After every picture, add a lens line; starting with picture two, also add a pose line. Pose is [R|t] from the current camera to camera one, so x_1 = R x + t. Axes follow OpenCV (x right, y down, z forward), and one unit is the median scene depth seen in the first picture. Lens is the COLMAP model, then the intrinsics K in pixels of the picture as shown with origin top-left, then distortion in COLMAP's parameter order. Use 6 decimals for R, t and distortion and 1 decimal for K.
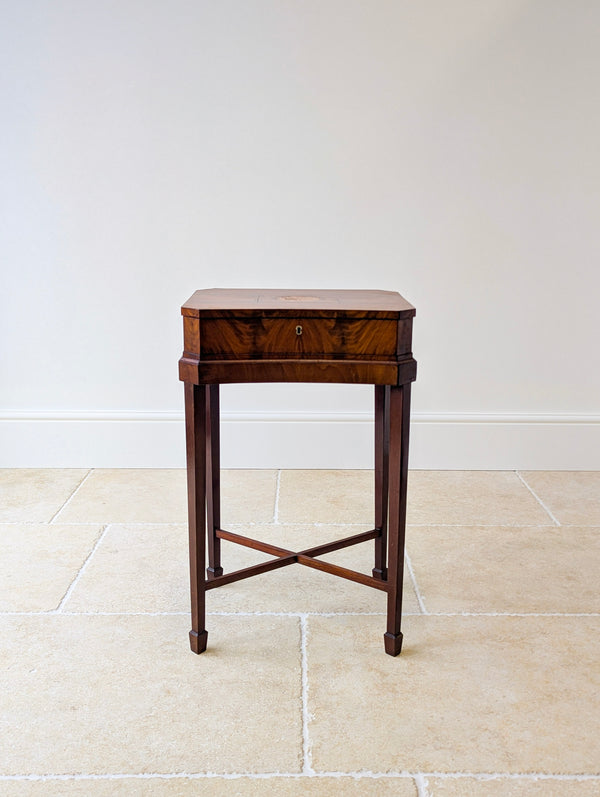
lens RADIAL K [[943.3, 0, 313.3], [0, 943.3, 398.0], [0, 0, 1]] dist [0.029332, 0.025153]
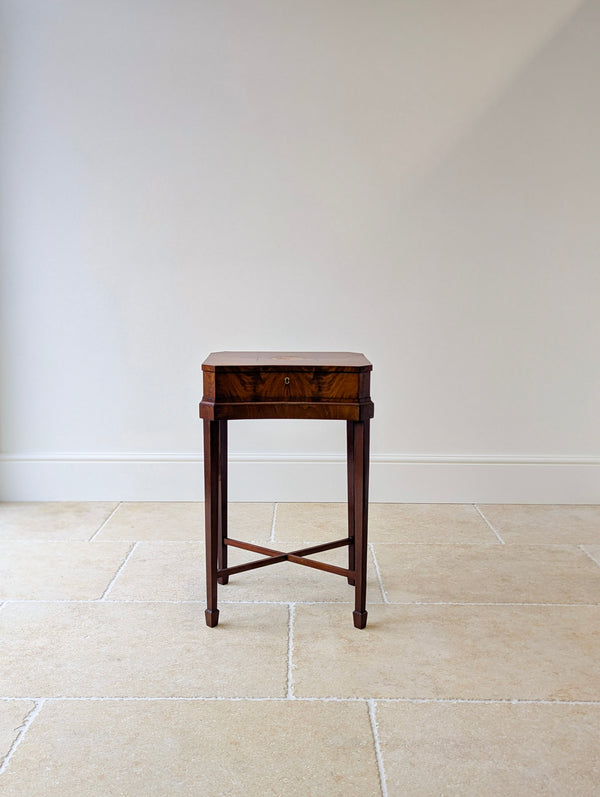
lens RADIAL K [[924.7, 0, 298.3], [0, 924.7, 301.1], [0, 0, 1]] dist [0.020707, 0.005051]
pose [[0.999796, -0.004475, -0.019695, 0.027913], [0.000992, 0.984848, -0.173420, 0.047468], [0.020172, 0.173365, 0.984651, -0.344832]]
